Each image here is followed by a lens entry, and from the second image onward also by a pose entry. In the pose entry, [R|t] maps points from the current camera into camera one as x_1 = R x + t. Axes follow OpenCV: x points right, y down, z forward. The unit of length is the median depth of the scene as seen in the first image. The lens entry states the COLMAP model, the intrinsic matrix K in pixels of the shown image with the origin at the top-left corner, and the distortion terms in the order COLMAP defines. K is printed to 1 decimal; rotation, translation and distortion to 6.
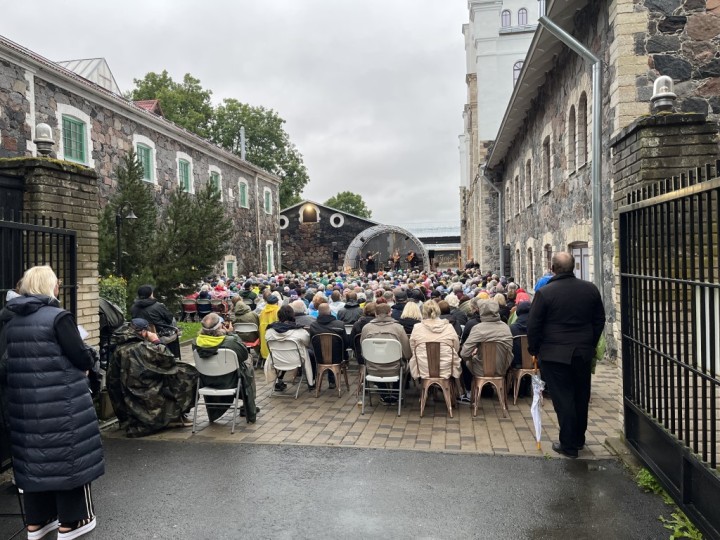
lens RADIAL K [[541.9, 0, 355.4], [0, 541.9, 269.9], [0, 0, 1]] dist [0.077338, -0.105796]
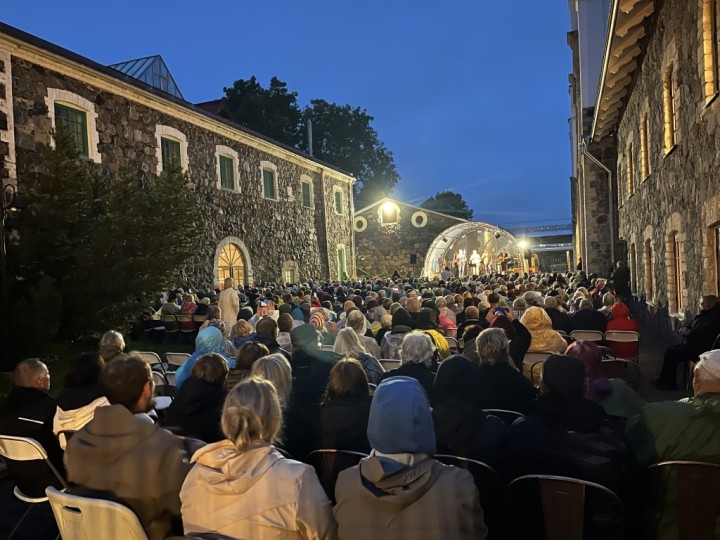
lens RADIAL K [[543.2, 0, 357.3], [0, 543.2, 277.7], [0, 0, 1]] dist [0.075471, -0.107161]
pose [[0.980375, -0.016601, -0.196441, 0.105130], [0.017554, 0.999841, 0.003111, -0.000757], [0.196358, -0.006498, 0.980511, 0.270147]]
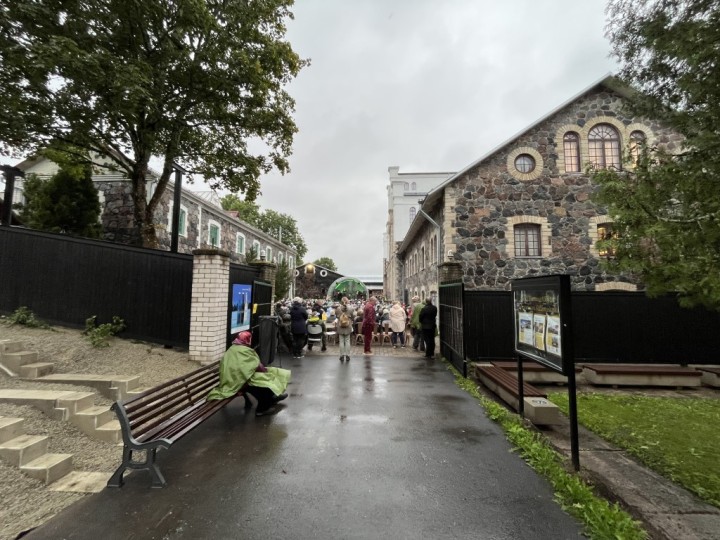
lens RADIAL K [[293.1, 0, 357.9], [0, 293.1, 269.8], [0, 0, 1]] dist [-0.002107, -0.000155]
pose [[0.993252, 0.040283, 0.108752, -0.071262], [-0.029615, 0.994747, -0.097986, -0.003320], [-0.112128, 0.094105, 0.989228, -0.233702]]
